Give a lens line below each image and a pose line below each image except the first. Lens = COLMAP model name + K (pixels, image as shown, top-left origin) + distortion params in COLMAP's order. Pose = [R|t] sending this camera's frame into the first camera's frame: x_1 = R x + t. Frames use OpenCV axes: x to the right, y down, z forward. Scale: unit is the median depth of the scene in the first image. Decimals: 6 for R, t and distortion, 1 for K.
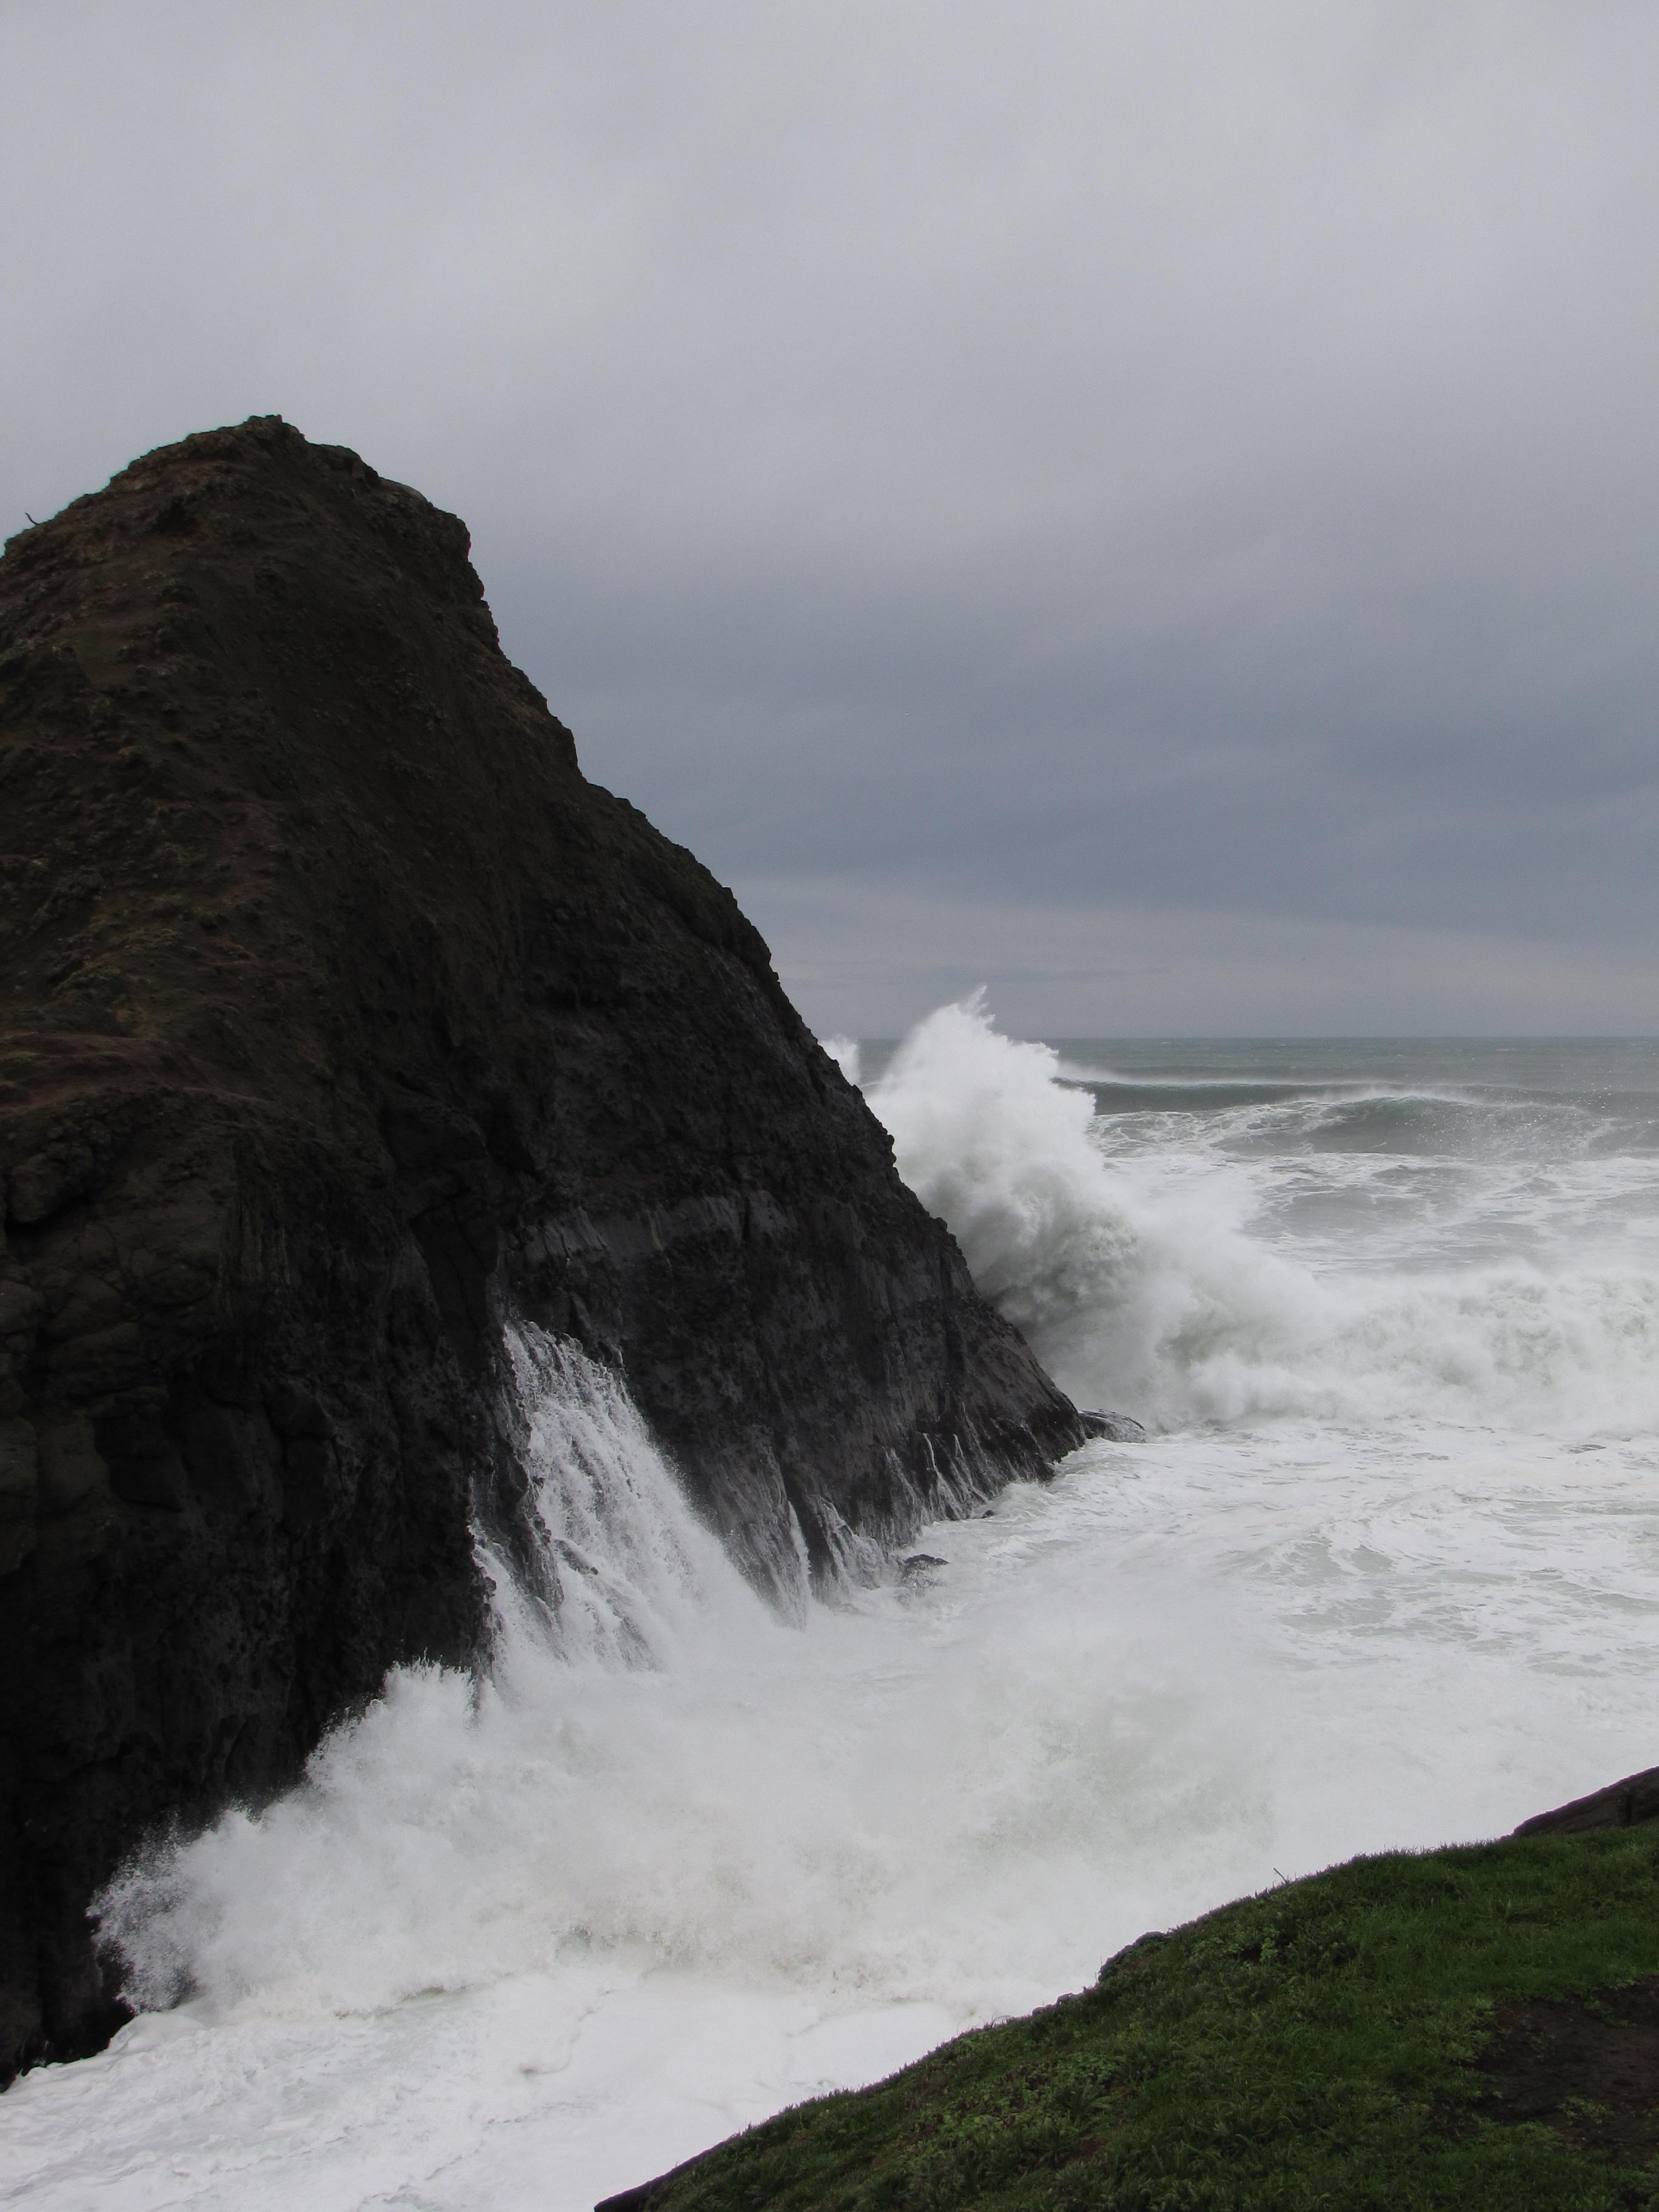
lens RADIAL K [[3260.9, 0, 812.1], [0, 3260.9, 1025.4], [0, 0, 1]] dist [-0.006887, 0.440230]
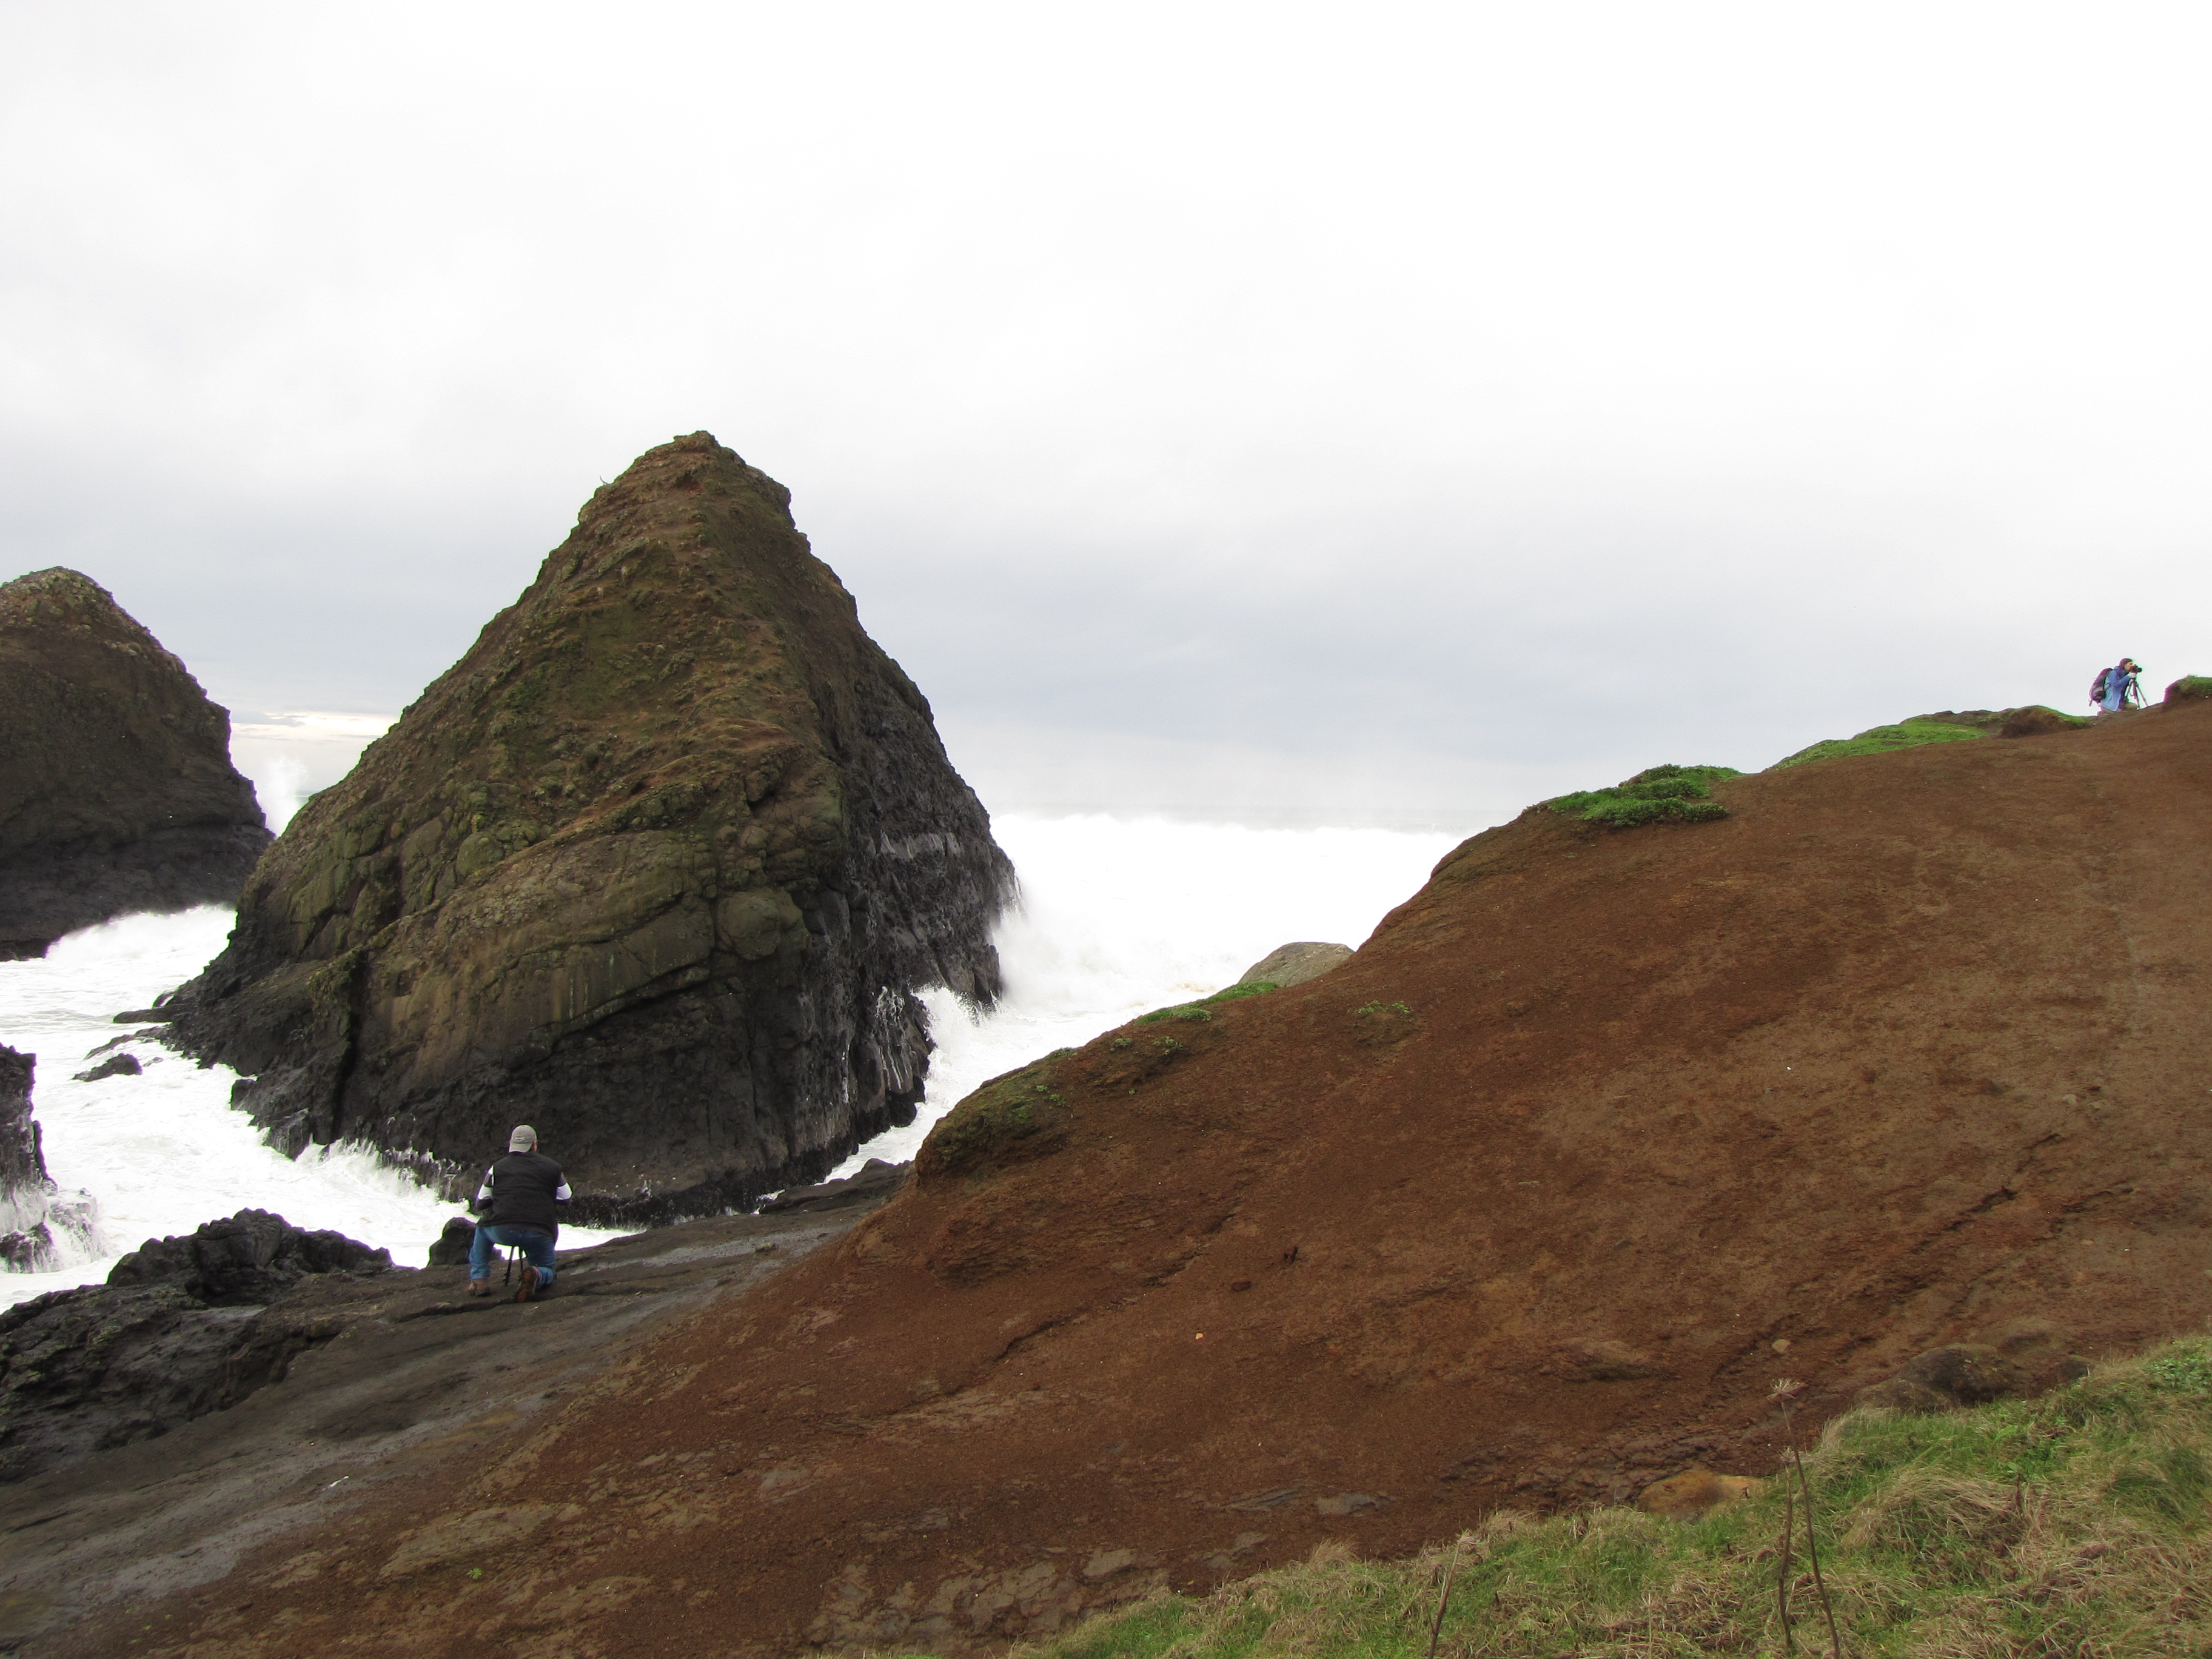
lens RADIAL K [[1877.1, 0, 1145.7], [0, 1877.1, 774.5], [0, 0, 1]] dist [-0.178273, 0.159297]
pose [[0.982141, 0.022692, 0.186775, -0.166385], [-0.020671, 0.999705, -0.012761, 0.040723], [-0.187009, 0.008672, 0.982320, -0.197762]]
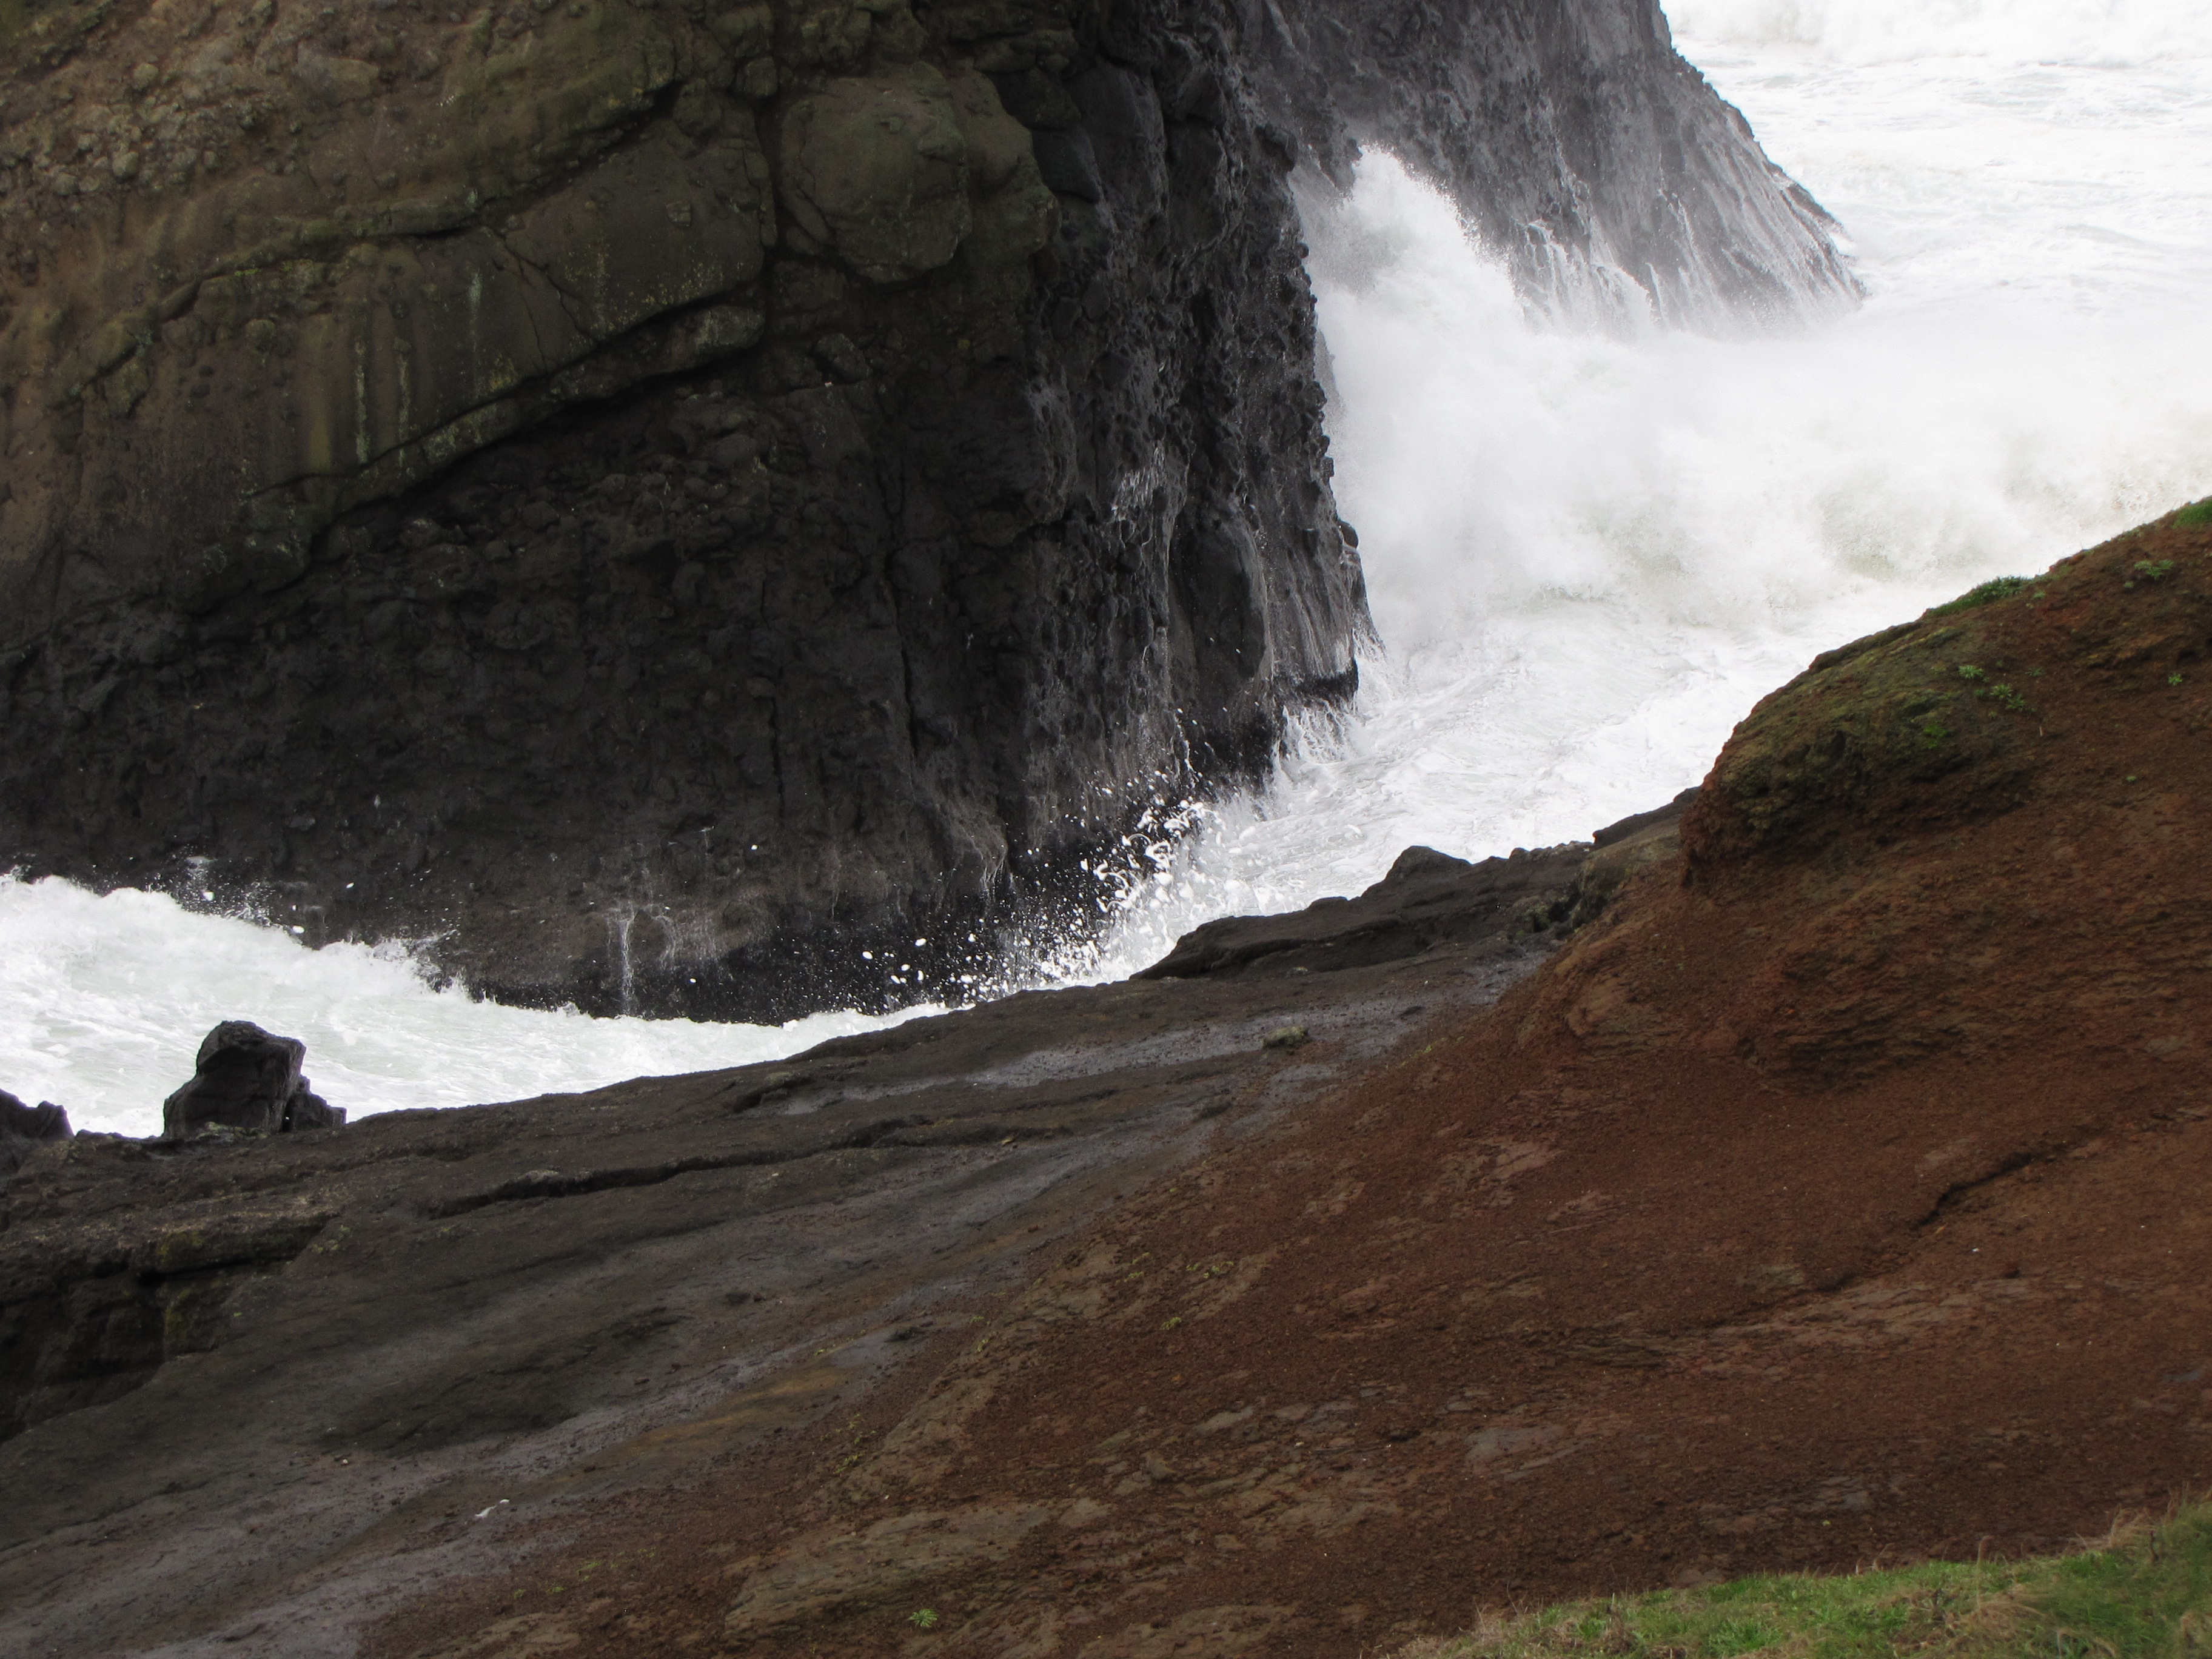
lens RADIAL K [[6099.7, 0, 1212.4], [0, 6099.7, 755.8], [0, 0, 1]] dist [0.277381, 0.312501]
pose [[0.998391, -0.007433, 0.056220, -0.187194], [-0.002309, 0.985224, 0.171254, 0.028491], [-0.056662, -0.171108, 0.983622, -0.270610]]
